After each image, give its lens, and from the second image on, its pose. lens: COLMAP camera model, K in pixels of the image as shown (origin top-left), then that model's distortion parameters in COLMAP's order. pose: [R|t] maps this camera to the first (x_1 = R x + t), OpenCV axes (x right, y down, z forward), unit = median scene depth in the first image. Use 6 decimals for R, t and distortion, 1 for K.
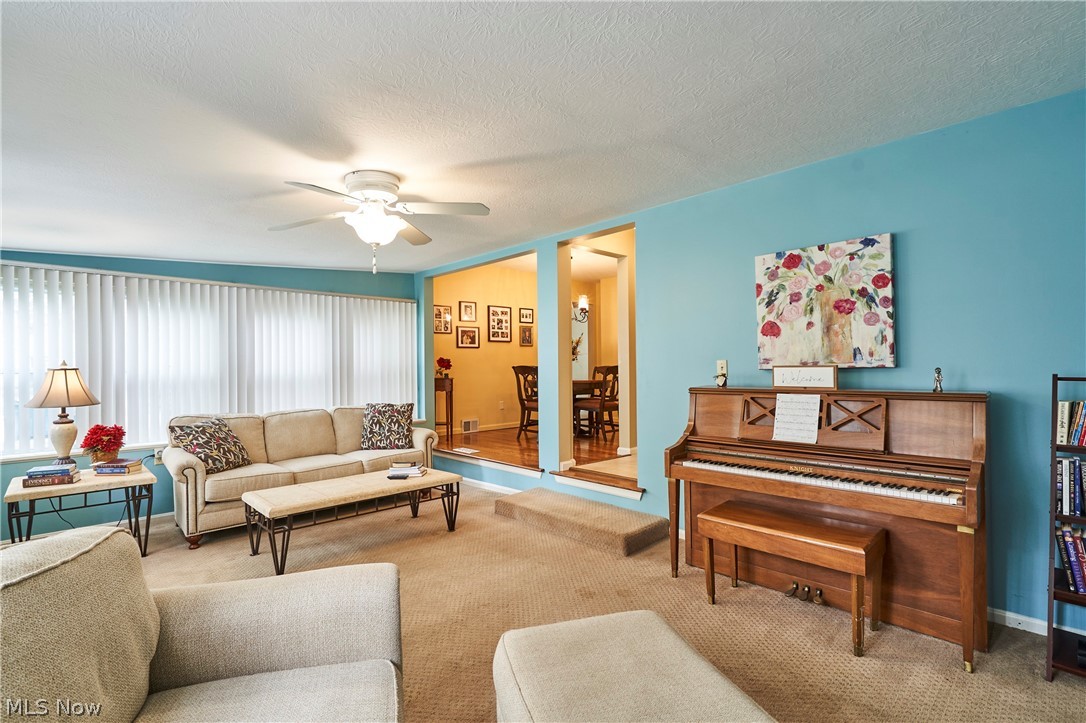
lens RADIAL K [[502.9, 0, 542.1], [0, 502.9, 362.8], [0, 0, 1]] dist [-0.000671, -0.000092]
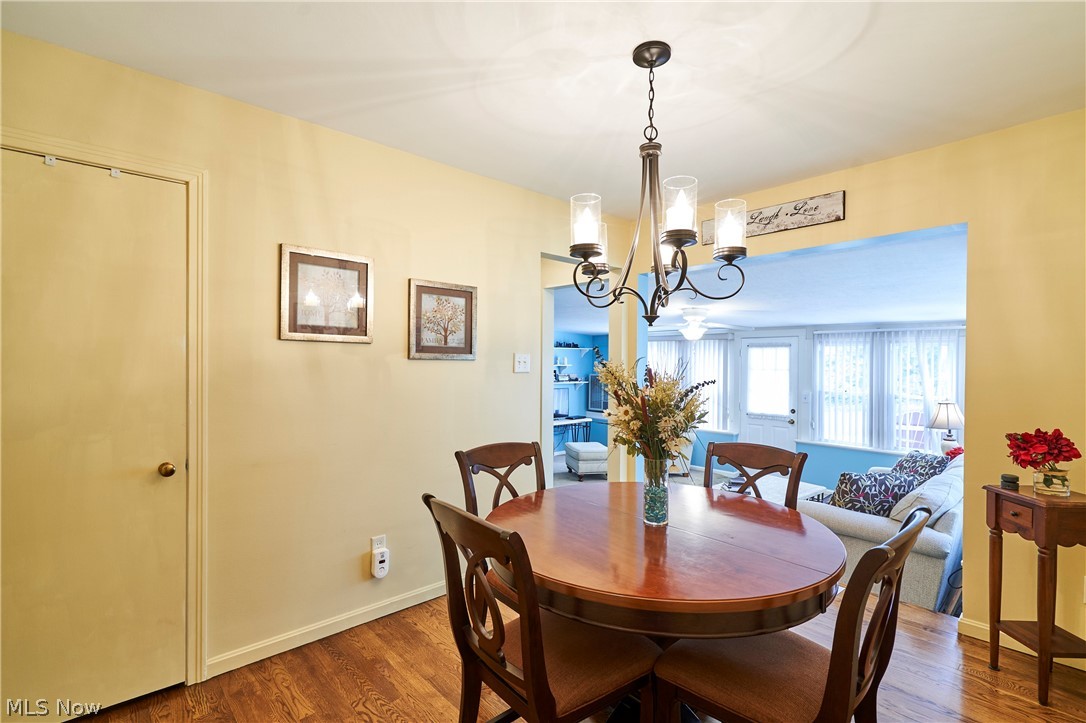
lens RADIAL K [[502.9, 0, 543.4], [0, 502.9, 364.3], [0, 0, 1]] dist [-0.000671, -0.000092]
pose [[-0.999782, 0.006625, 0.019797, 0.186494], [0.006467, 0.999947, -0.008050, -0.090051], [-0.019850, -0.007921, -0.999772, 2.295385]]
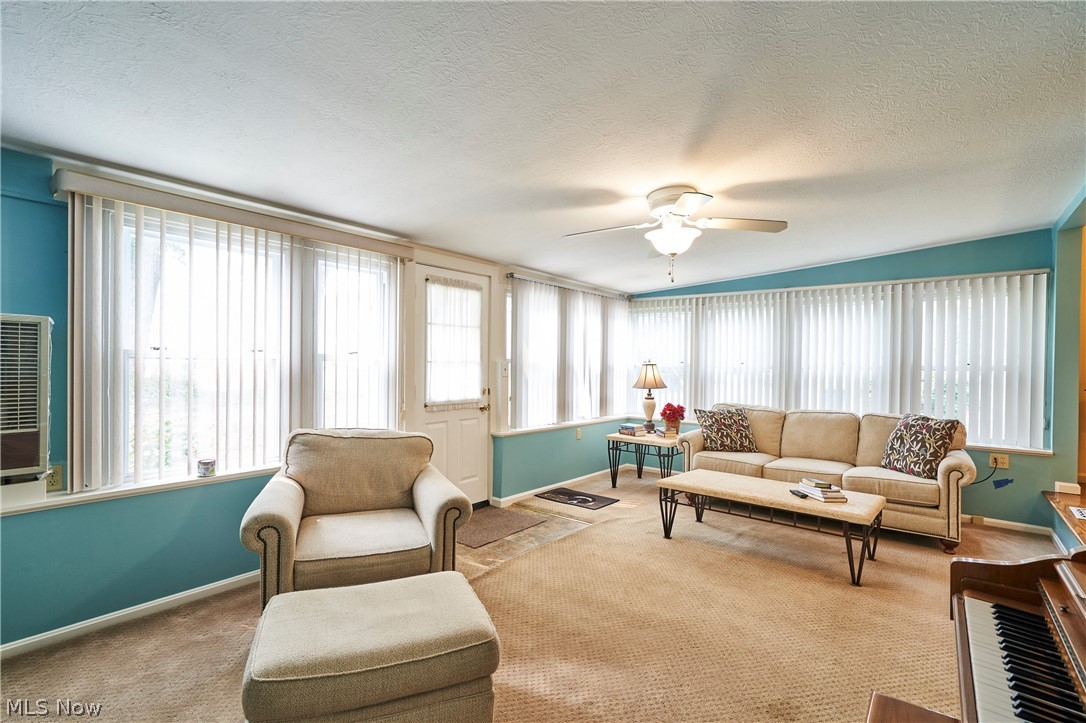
lens RADIAL K [[502.9, 0, 539.6], [0, 502.9, 365.8], [0, 0, 1]] dist [-0.000671, -0.000092]
pose [[0.129842, 0.023383, -0.991259, 0.508064], [-0.003612, 0.999726, 0.023110, -0.016085], [0.991528, 0.000579, 0.129890, 0.420462]]
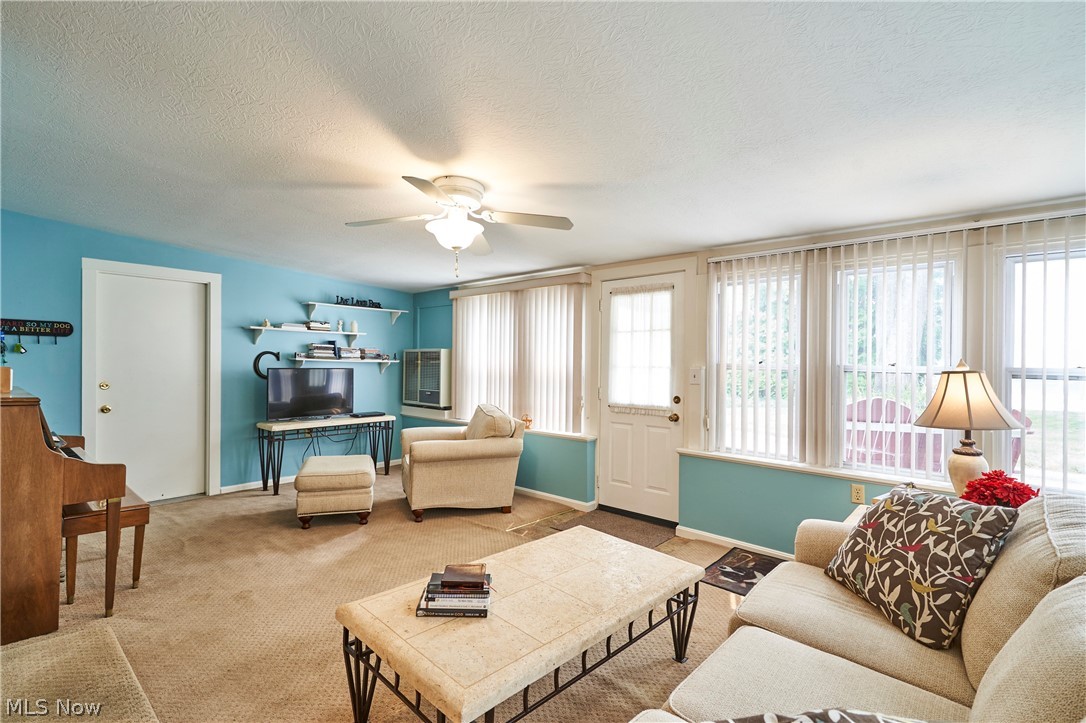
lens RADIAL K [[502.9, 0, 542.1], [0, 502.9, 361.9], [0, 0, 1]] dist [-0.000671, -0.000092]
pose [[-0.996857, 0.002420, -0.079188, -0.315169], [0.003526, 0.999898, -0.013826, 0.005478], [0.079147, -0.014062, -0.996764, 1.489077]]
